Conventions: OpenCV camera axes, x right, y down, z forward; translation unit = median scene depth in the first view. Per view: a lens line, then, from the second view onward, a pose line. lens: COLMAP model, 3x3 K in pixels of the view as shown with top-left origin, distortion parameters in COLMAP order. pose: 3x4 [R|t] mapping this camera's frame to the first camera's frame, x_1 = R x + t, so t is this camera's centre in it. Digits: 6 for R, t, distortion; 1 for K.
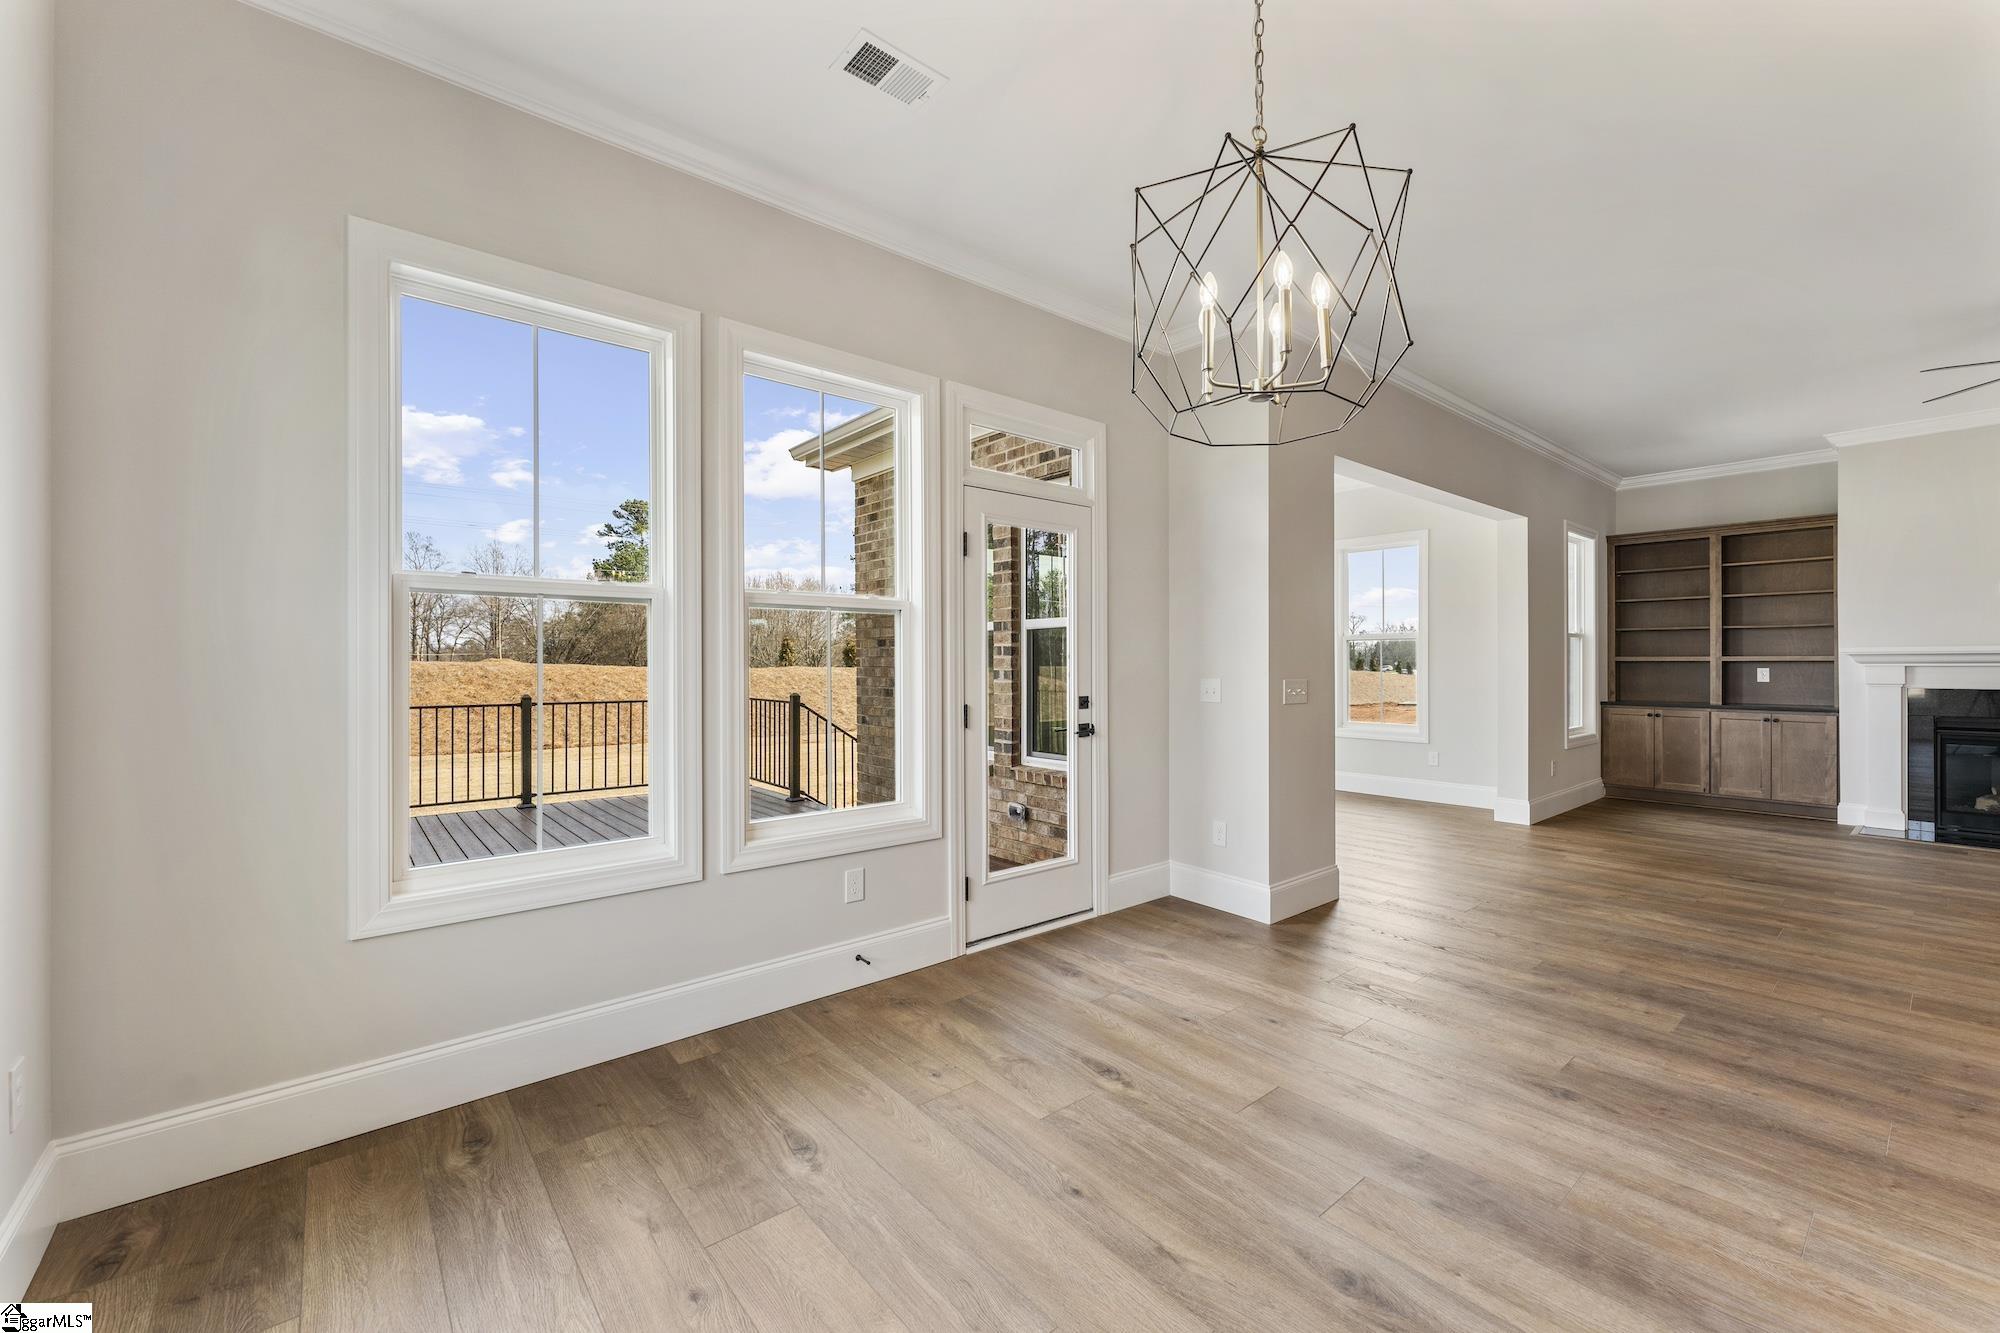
lens RADIAL K [[811.5, 0, 1000.0], [0, 811.5, 666.5], [0, 0, 1]] dist [0.006912, 0.000257]
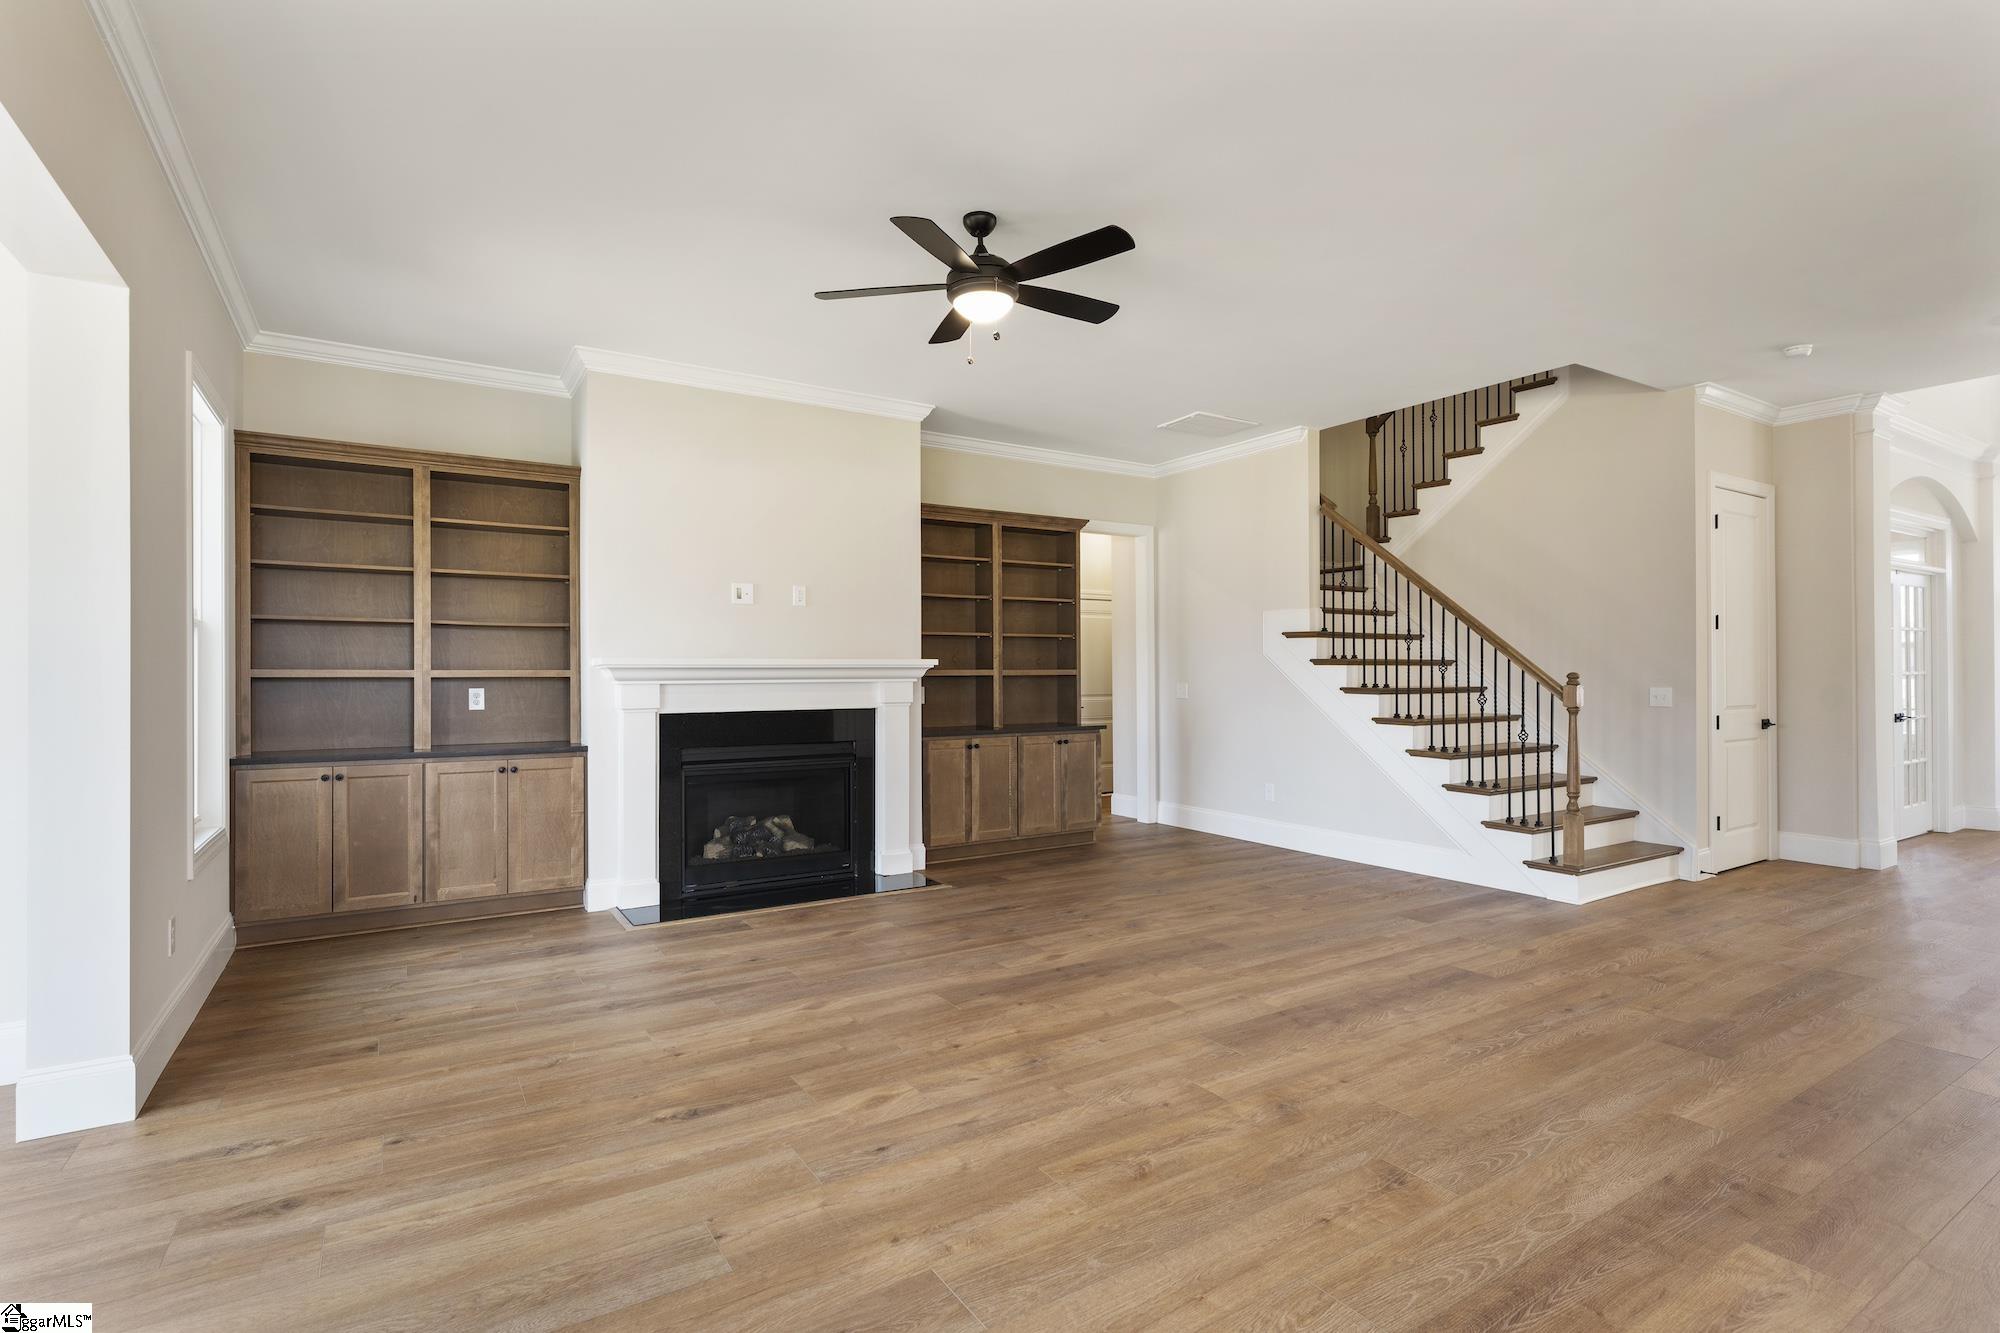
lens RADIAL K [[950.0, 0, 1001.4], [0, 950.0, 675.3], [0, 0, 1]] dist [-0.000585, -0.000344]
pose [[0.123806, 0.002490, 0.992303, 0.240932], [0.002412, 0.999993, -0.002811, -0.005338], [-0.992303, 0.002741, 0.123799, 0.499156]]
